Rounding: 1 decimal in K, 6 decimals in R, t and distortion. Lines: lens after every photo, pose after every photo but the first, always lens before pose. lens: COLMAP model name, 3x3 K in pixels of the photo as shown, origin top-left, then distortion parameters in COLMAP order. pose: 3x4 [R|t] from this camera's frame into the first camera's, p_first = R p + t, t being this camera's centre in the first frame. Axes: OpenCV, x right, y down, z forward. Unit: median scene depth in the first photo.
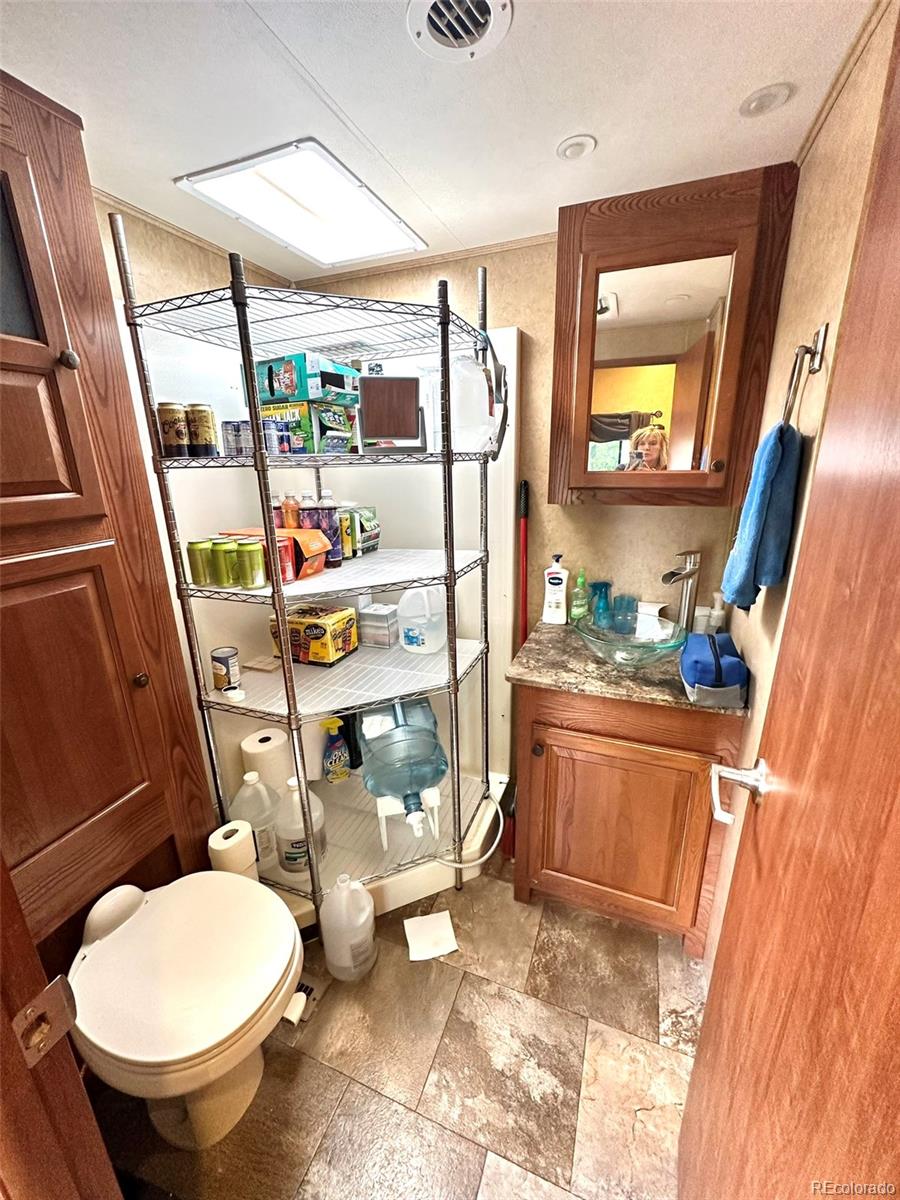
lens RADIAL K [[477.5, 0, 448.0], [0, 477.5, 601.8], [0, 0, 1]] dist [-0.003090, 0.000454]
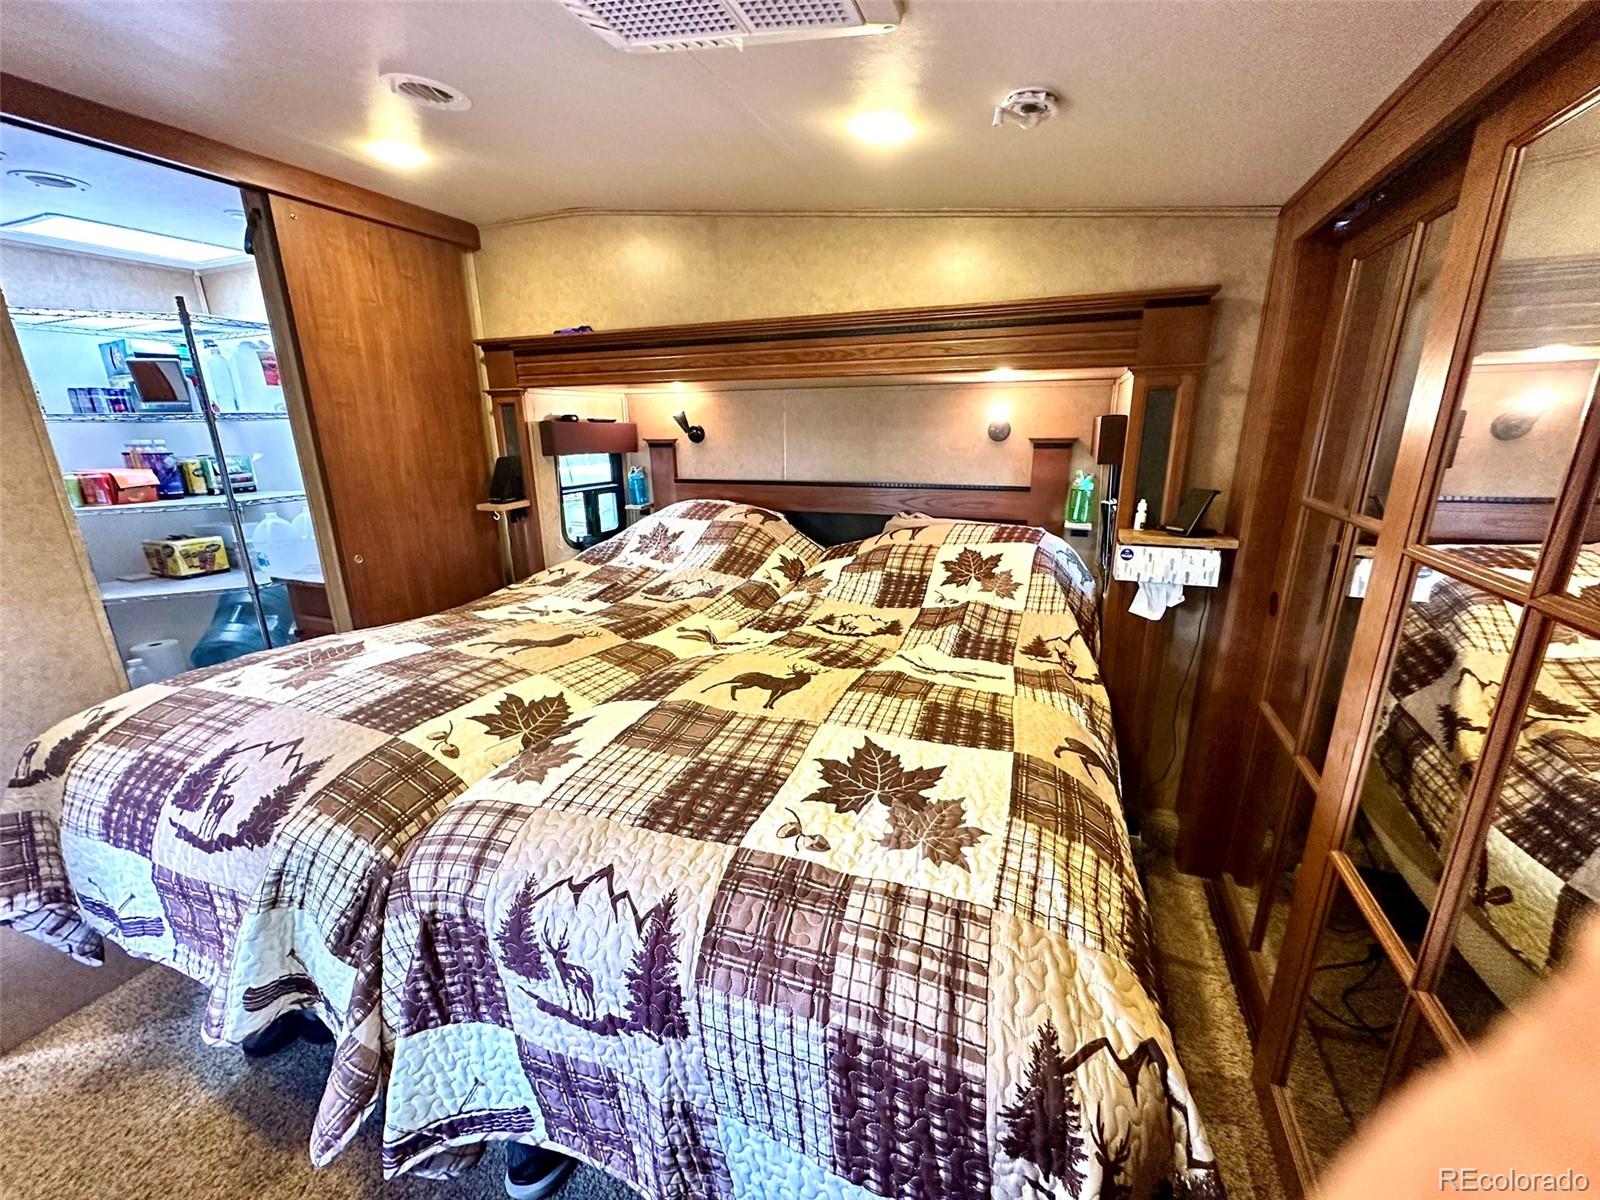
lens RADIAL K [[636.6, 0, 805.8], [0, 636.6, 599.4], [0, 0, 1]] dist [-0.003090, 0.000454]
pose [[0.999820, 0.017577, 0.007179, 1.402089], [-0.017513, 0.999807, -0.008938, 0.175559], [-0.007335, 0.008811, 0.999934, -0.704683]]
